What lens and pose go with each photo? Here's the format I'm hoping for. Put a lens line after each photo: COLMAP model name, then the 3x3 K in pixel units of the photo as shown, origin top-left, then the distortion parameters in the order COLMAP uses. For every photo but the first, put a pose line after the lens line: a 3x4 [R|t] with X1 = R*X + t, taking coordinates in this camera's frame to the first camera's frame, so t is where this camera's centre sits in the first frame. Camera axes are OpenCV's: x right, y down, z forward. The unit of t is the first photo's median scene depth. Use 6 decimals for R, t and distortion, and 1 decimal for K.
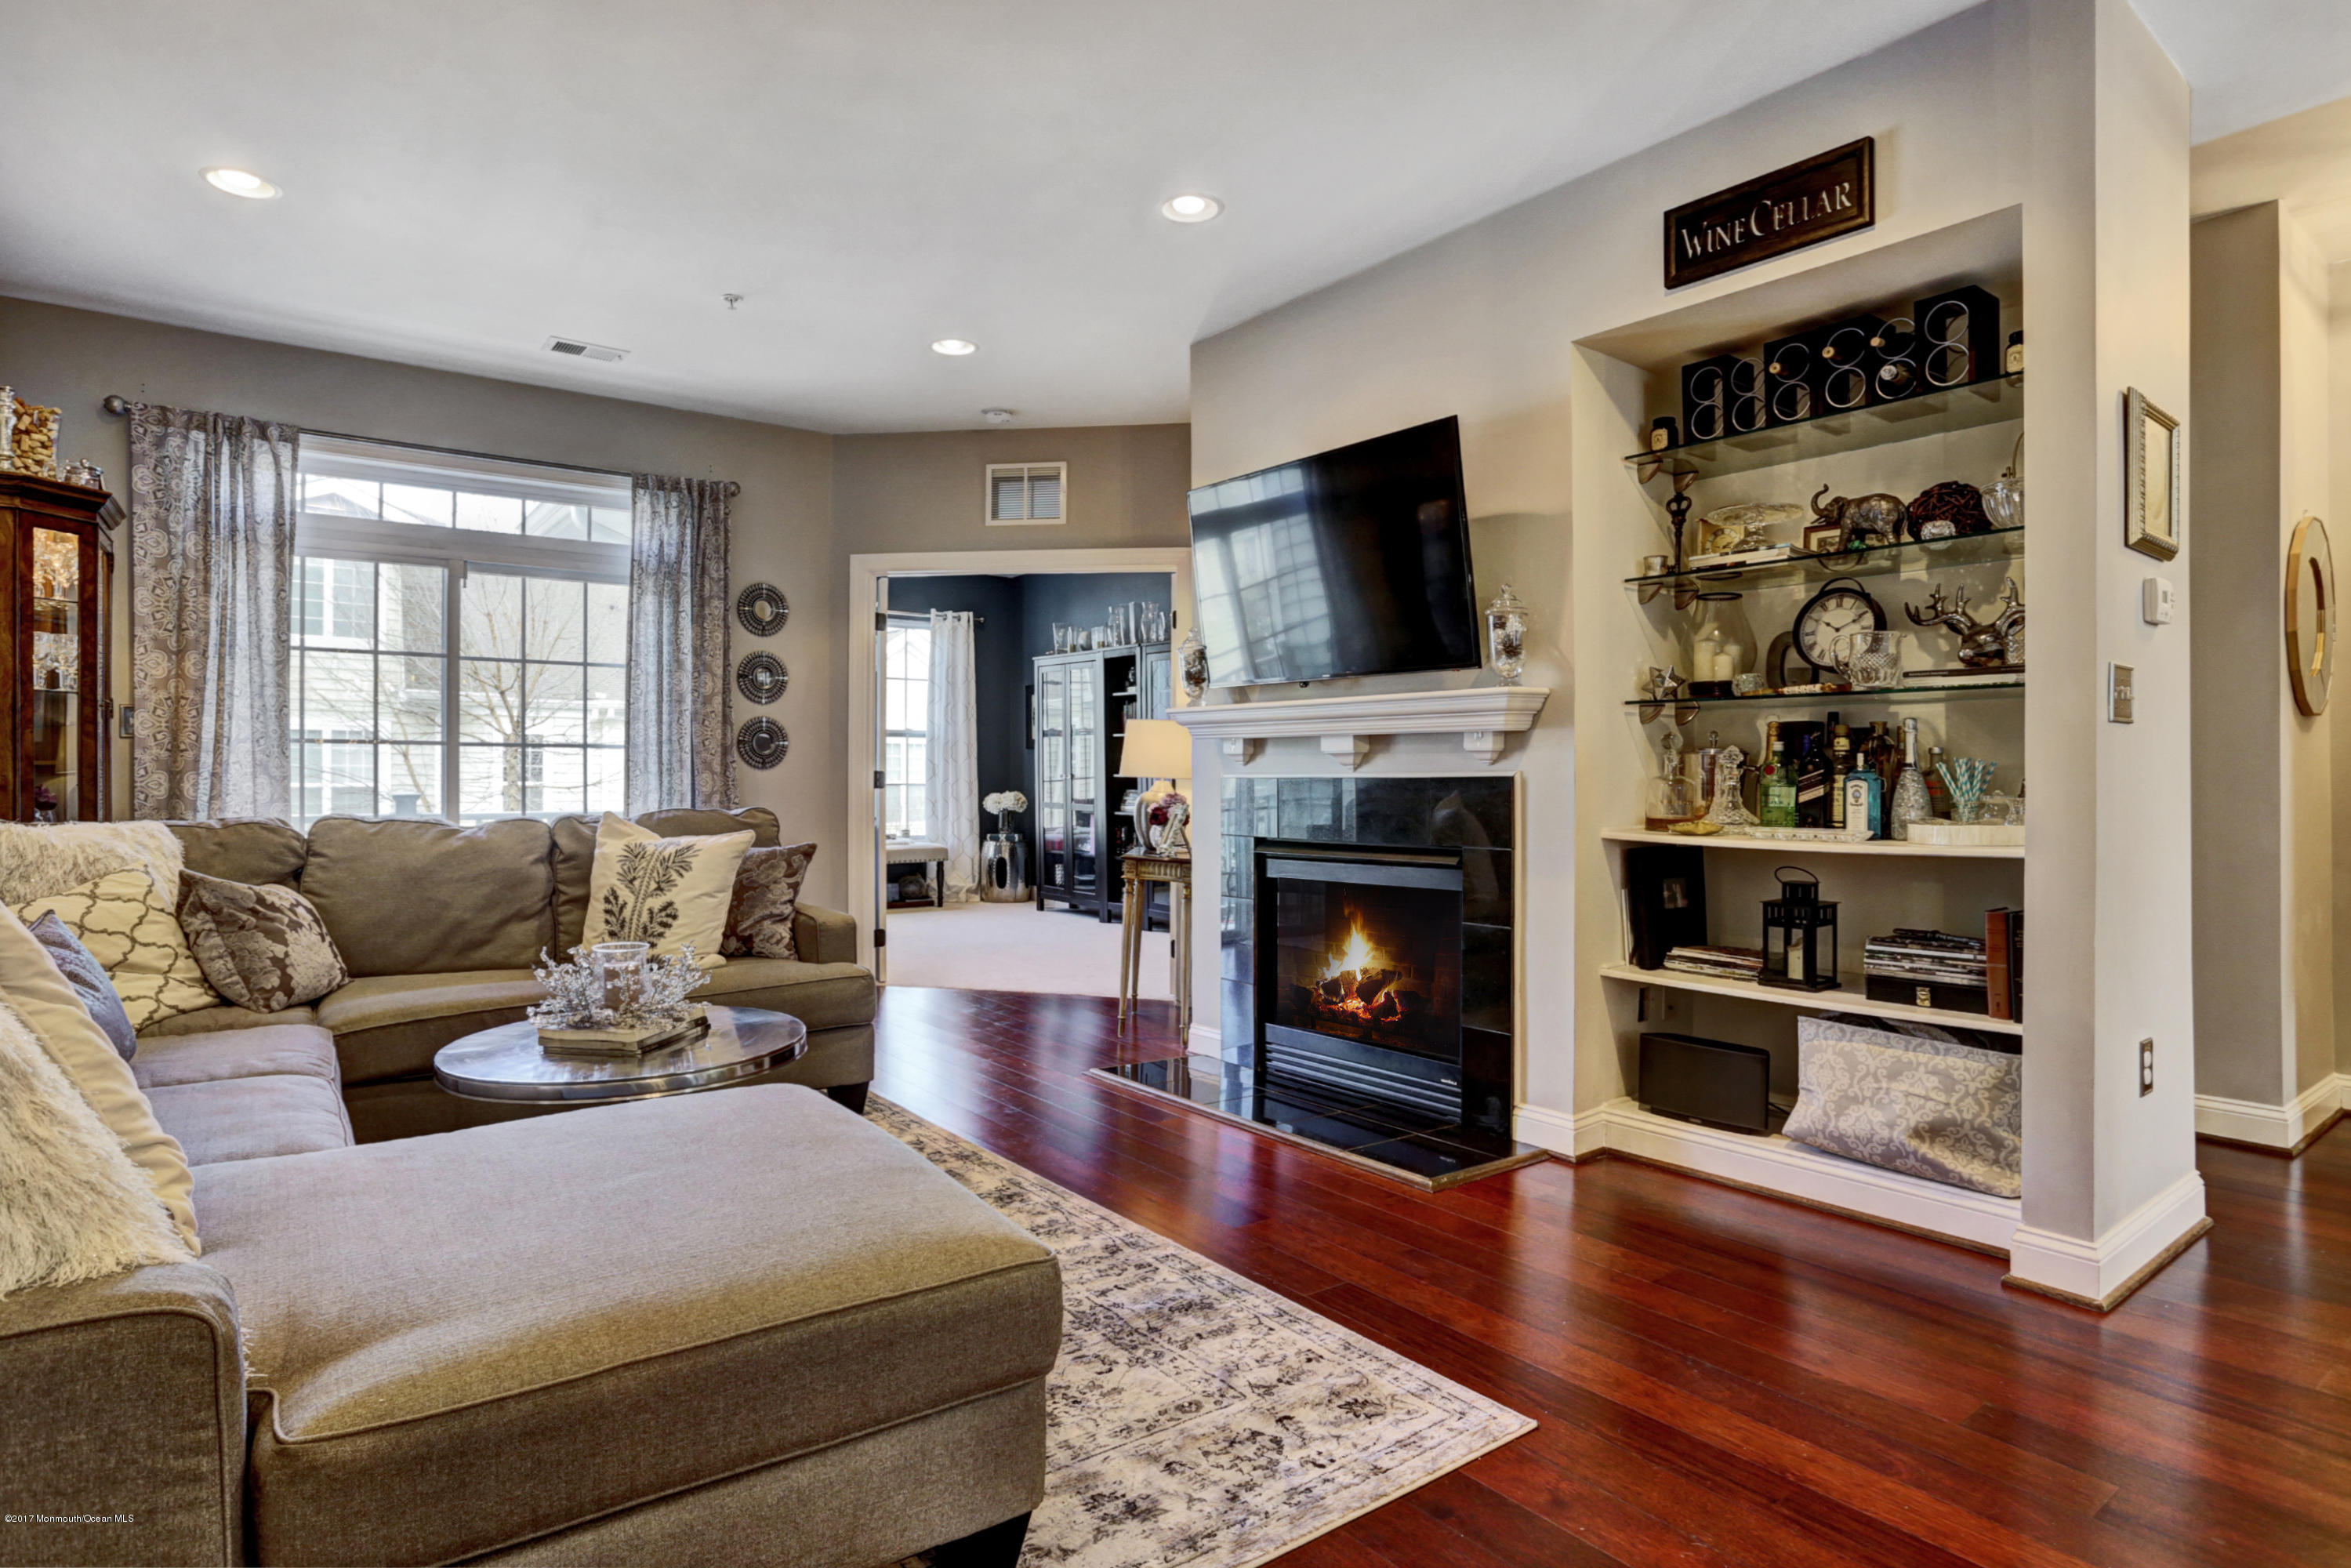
lens RADIAL K [[1247.0, 0, 1166.0], [0, 1247.0, 771.1], [0, 0, 1]] dist [-0.000199, 0.004984]
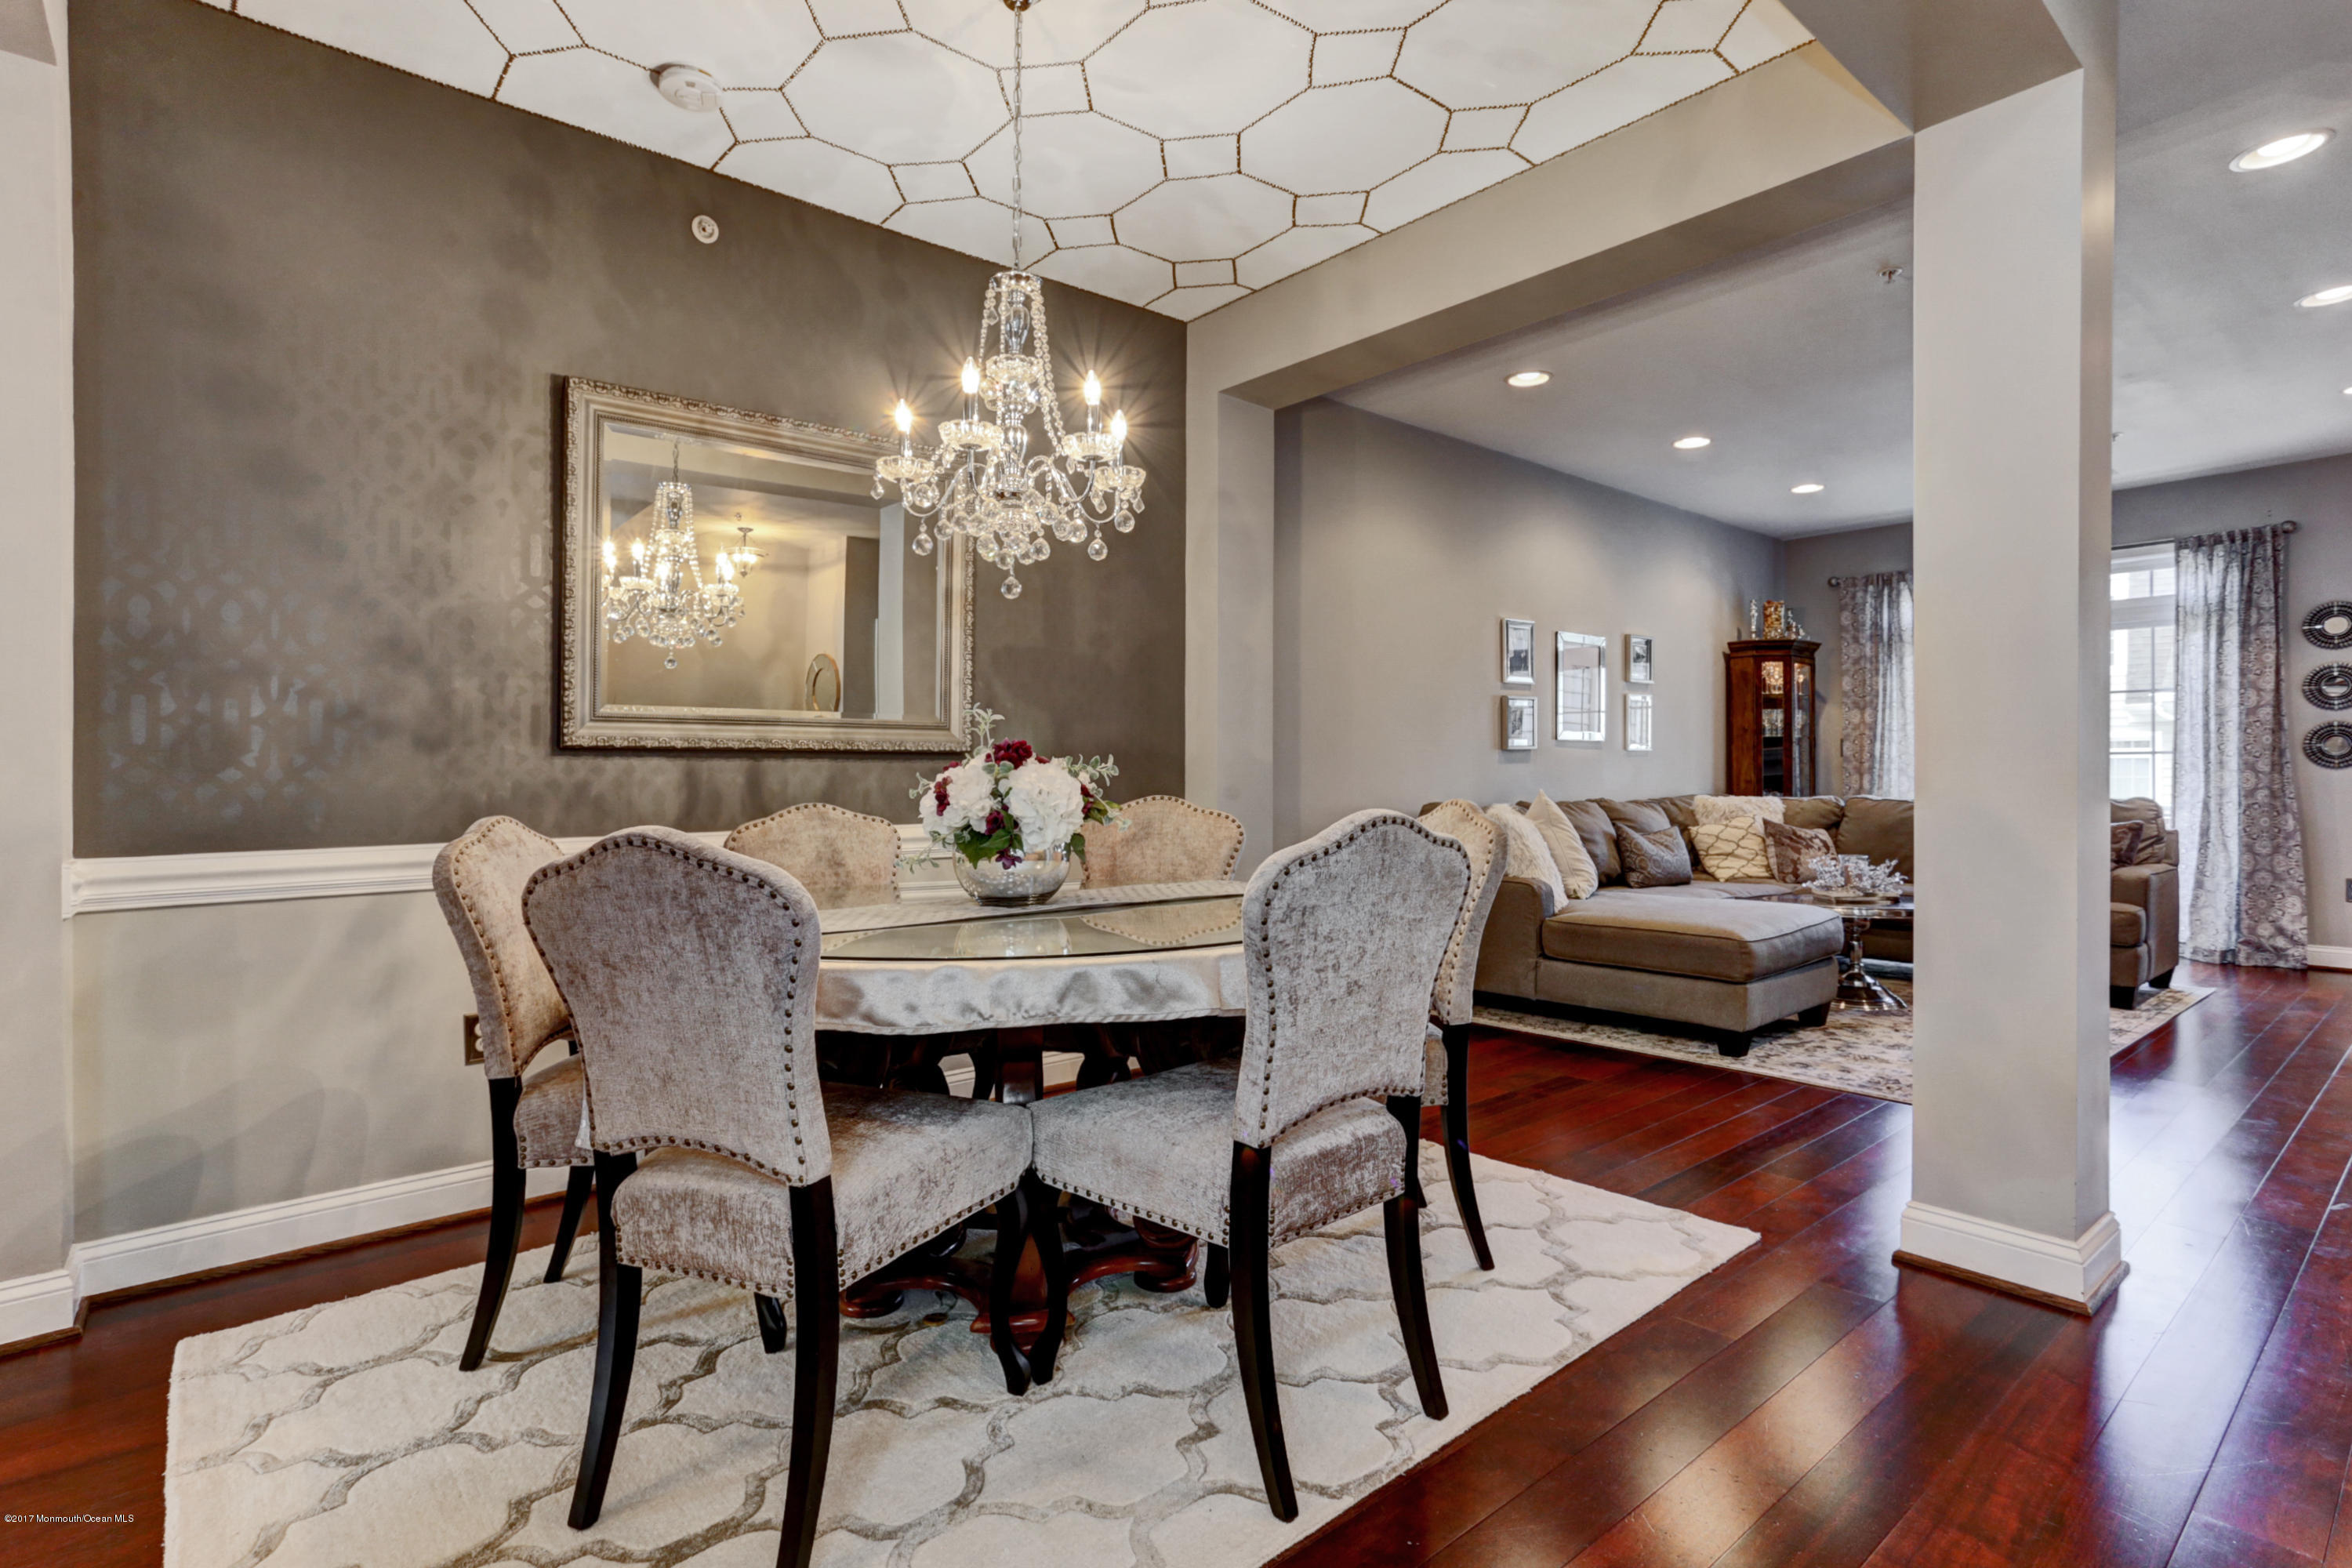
lens RADIAL K [[1233.1, 0, 1166.8], [0, 1233.1, 774.7], [0, 0, 1]] dist [-0.025693, 0.024369]
pose [[0.115888, -0.006703, -0.993240, 0.680063], [0.004974, 0.999969, -0.006168, 0.005577], [0.993250, -0.004226, 0.115918, -0.171422]]
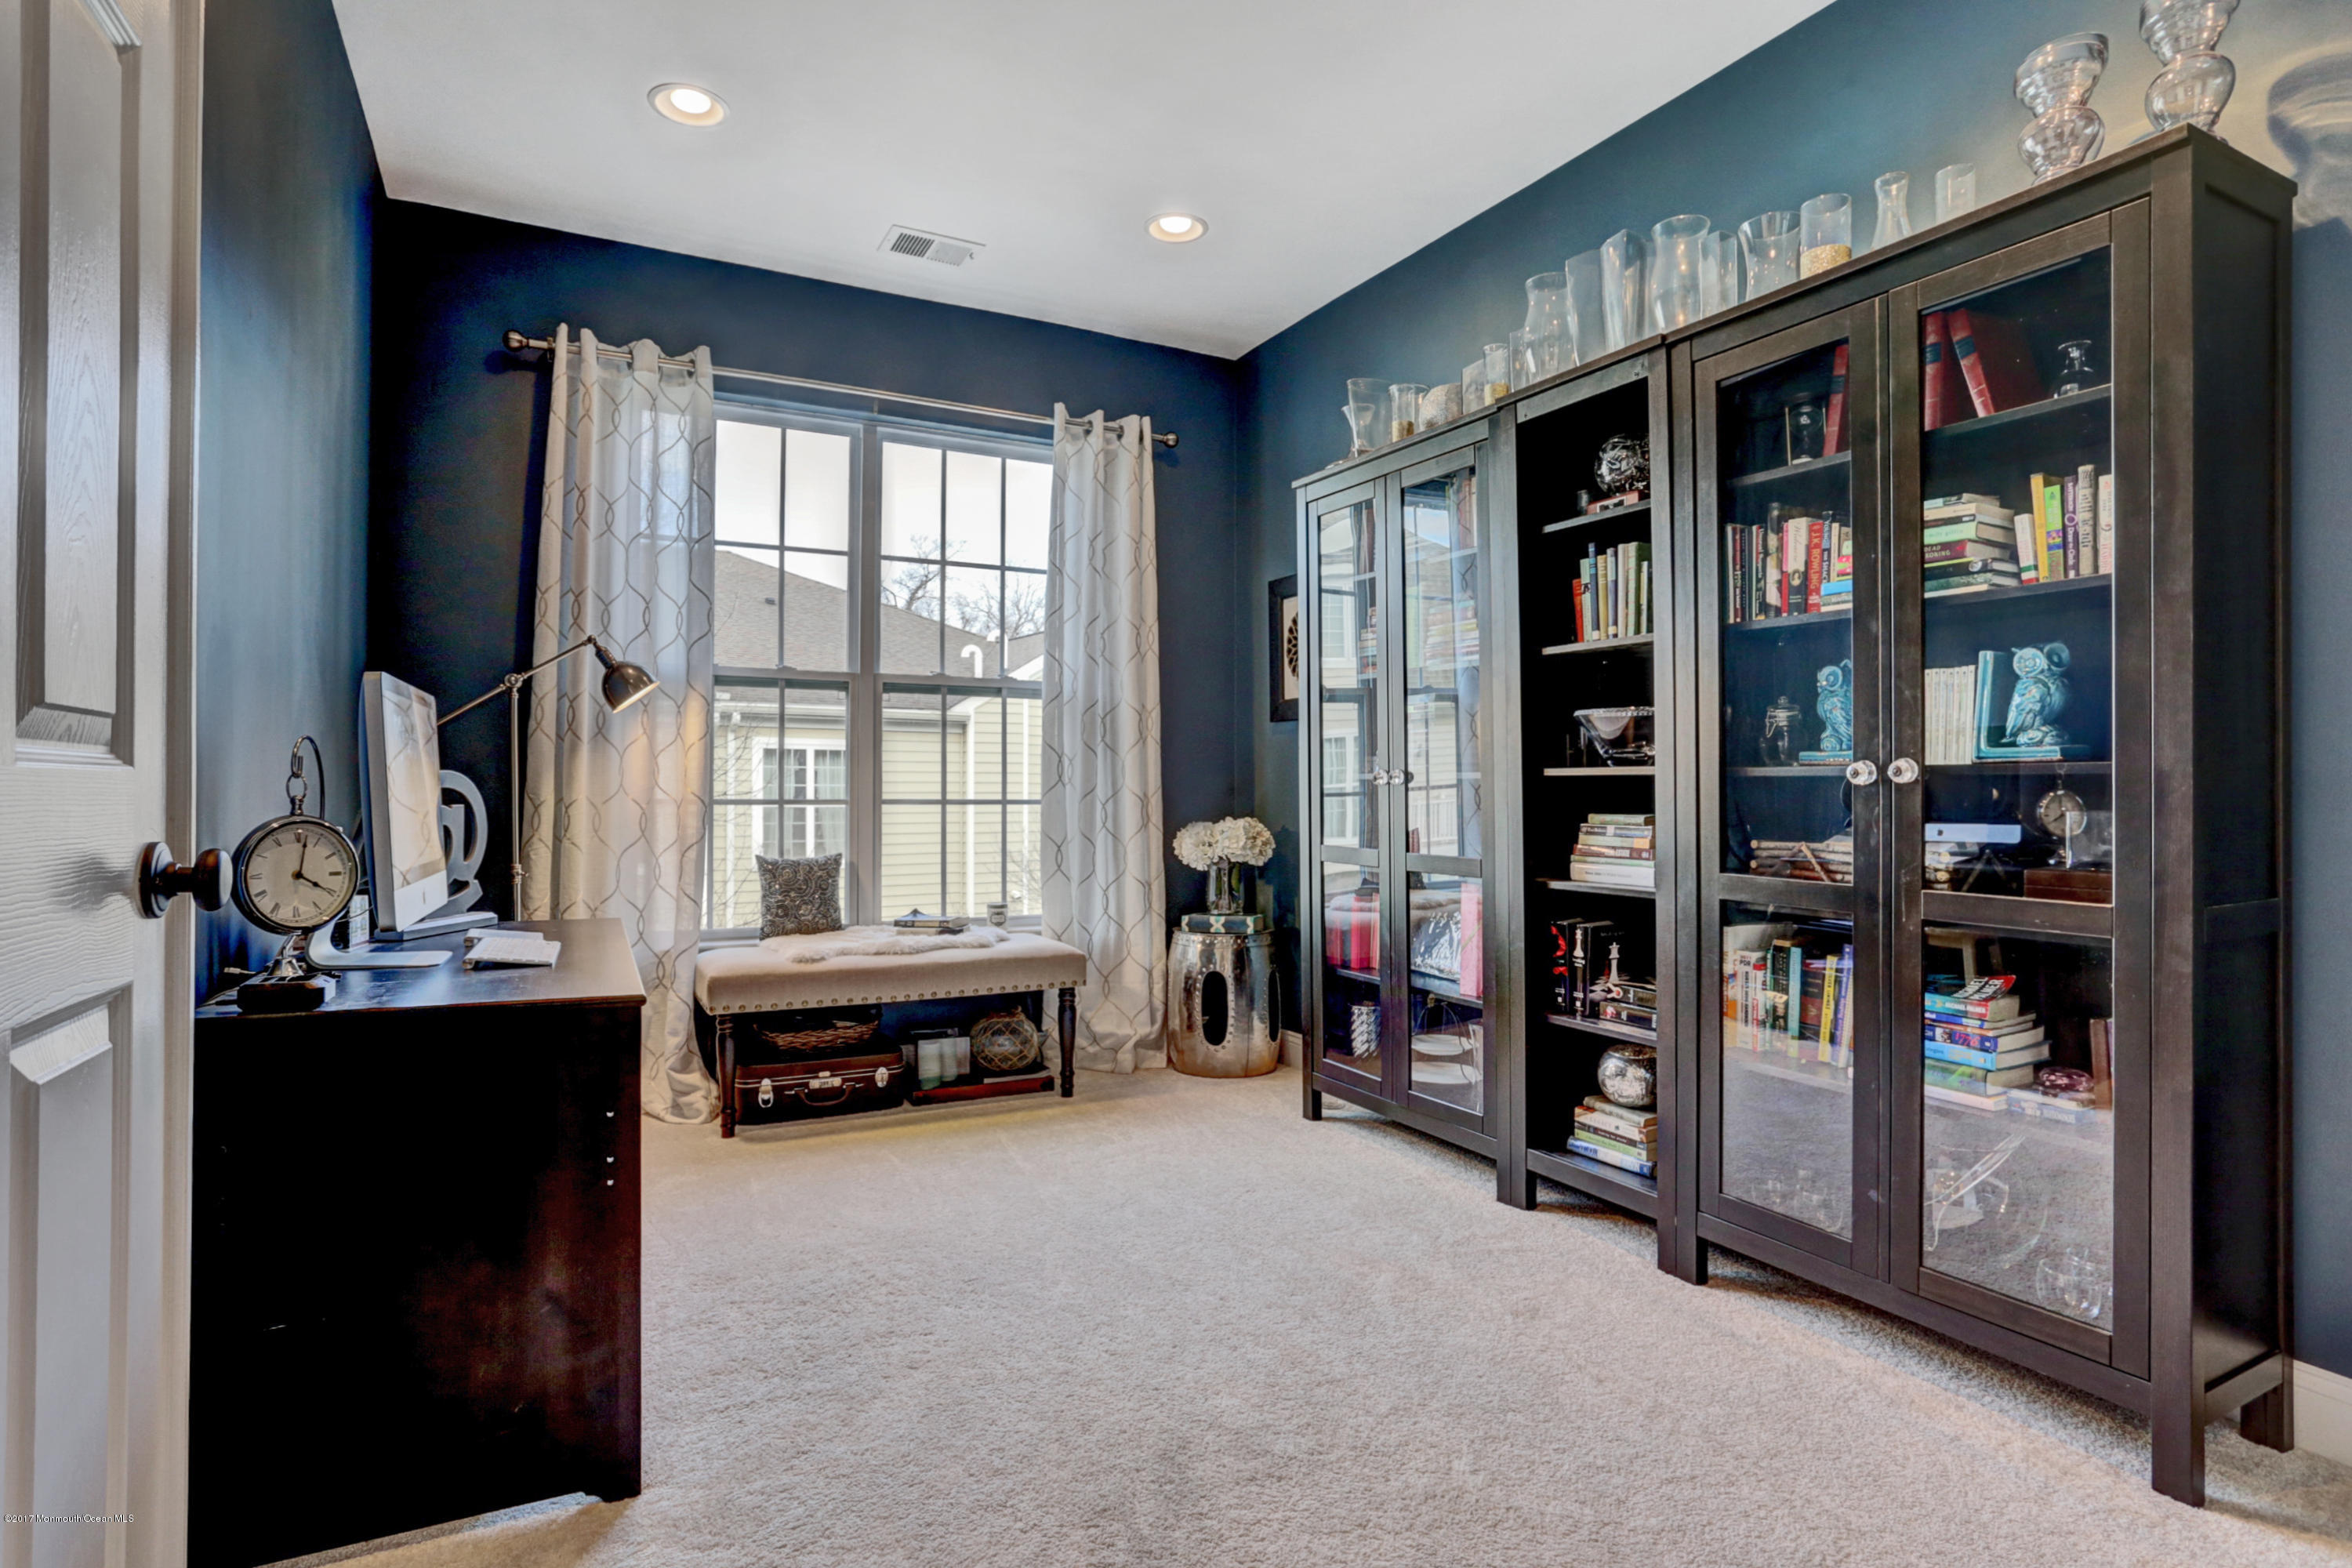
lens RADIAL K [[1233.1, 0, 1180.0], [0, 1233.1, 786.8], [0, 0, 1]] dist [-0.025693, 0.024369]
pose [[0.988215, -0.004956, -0.152990, -0.148234], [0.004489, 0.999984, -0.003396, 0.013348], [0.153005, 0.002669, 0.988222, 1.087147]]
